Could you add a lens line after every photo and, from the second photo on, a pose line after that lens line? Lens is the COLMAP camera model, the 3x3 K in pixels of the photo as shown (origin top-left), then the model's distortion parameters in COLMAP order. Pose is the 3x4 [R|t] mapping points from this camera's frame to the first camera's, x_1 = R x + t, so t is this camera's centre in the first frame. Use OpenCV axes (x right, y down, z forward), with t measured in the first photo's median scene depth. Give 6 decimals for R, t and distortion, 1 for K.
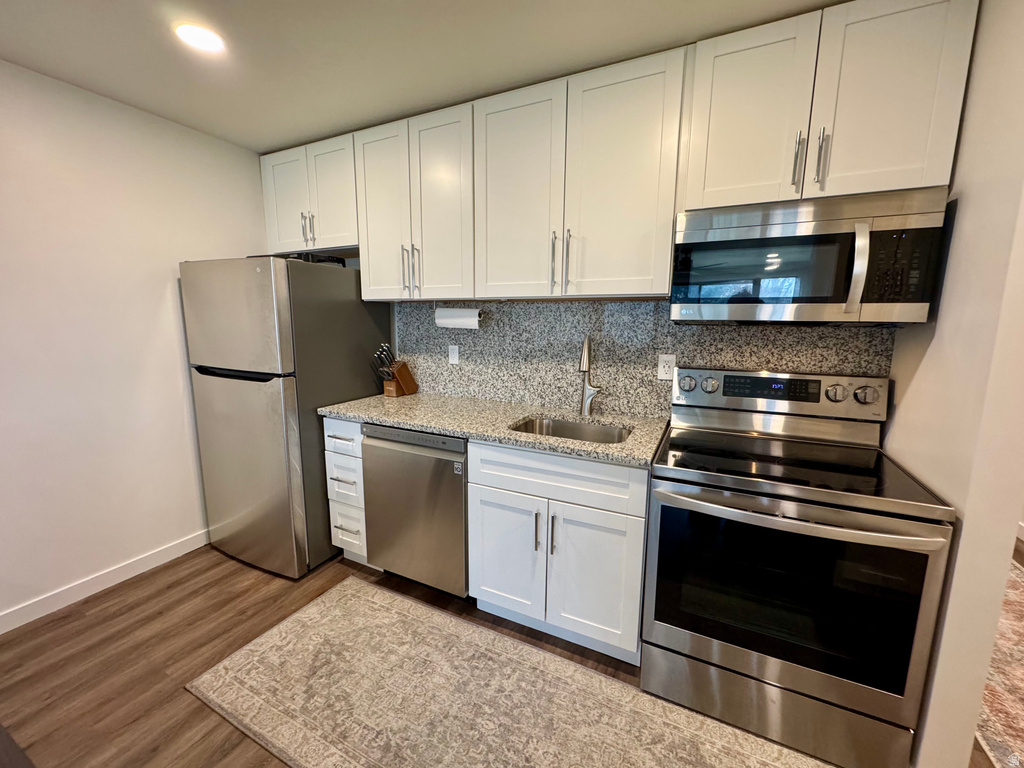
lens RADIAL K [[405.6, 0, 512.0], [0, 405.6, 384.0], [0, 0, 1]] dist [-0.003747, -0.000029]
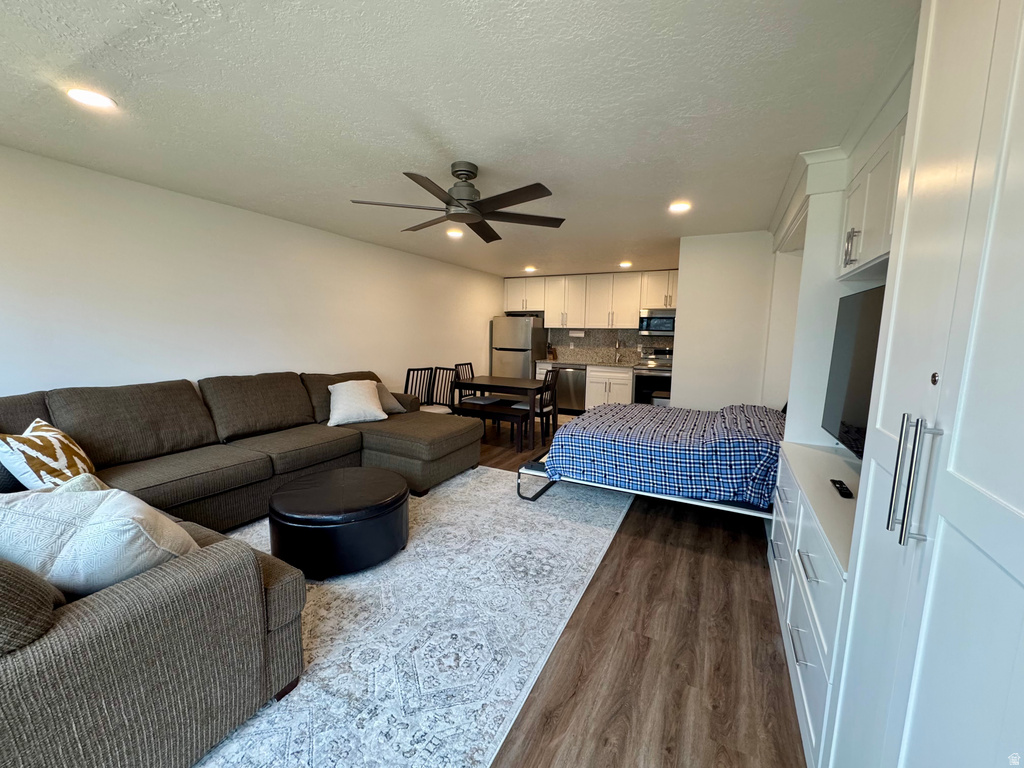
lens RADIAL K [[405.6, 0, 512.0], [0, 405.6, 384.0], [0, 0, 1]] dist [-0.003747, -0.000029]
pose [[0.999769, 0.009376, -0.019319, -0.794427], [-0.009940, 0.999521, -0.029304, 0.460988], [0.019035, 0.029489, 0.999384, -3.047487]]
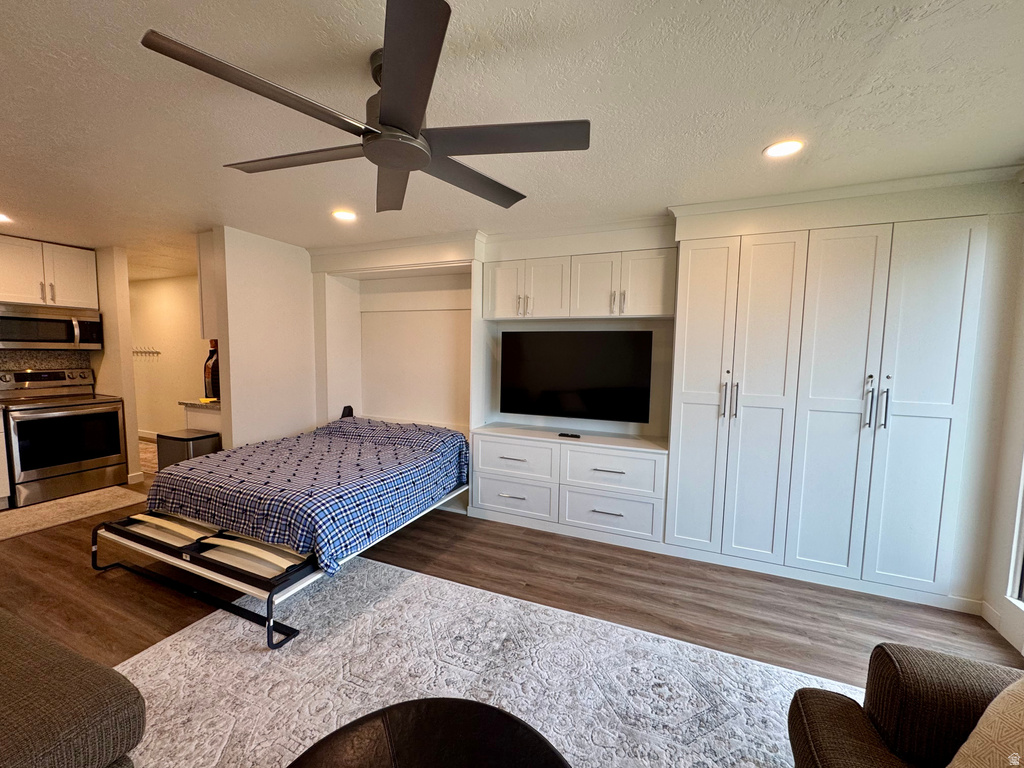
lens RADIAL K [[405.6, 0, 512.0], [0, 405.6, 384.0], [0, 0, 1]] dist [-0.003747, -0.000029]
pose [[-0.044941, -0.090500, 0.994882, -1.900922], [0.137462, 0.985855, 0.095888, 0.212084], [-0.989487, 0.141068, -0.031865, -1.698991]]
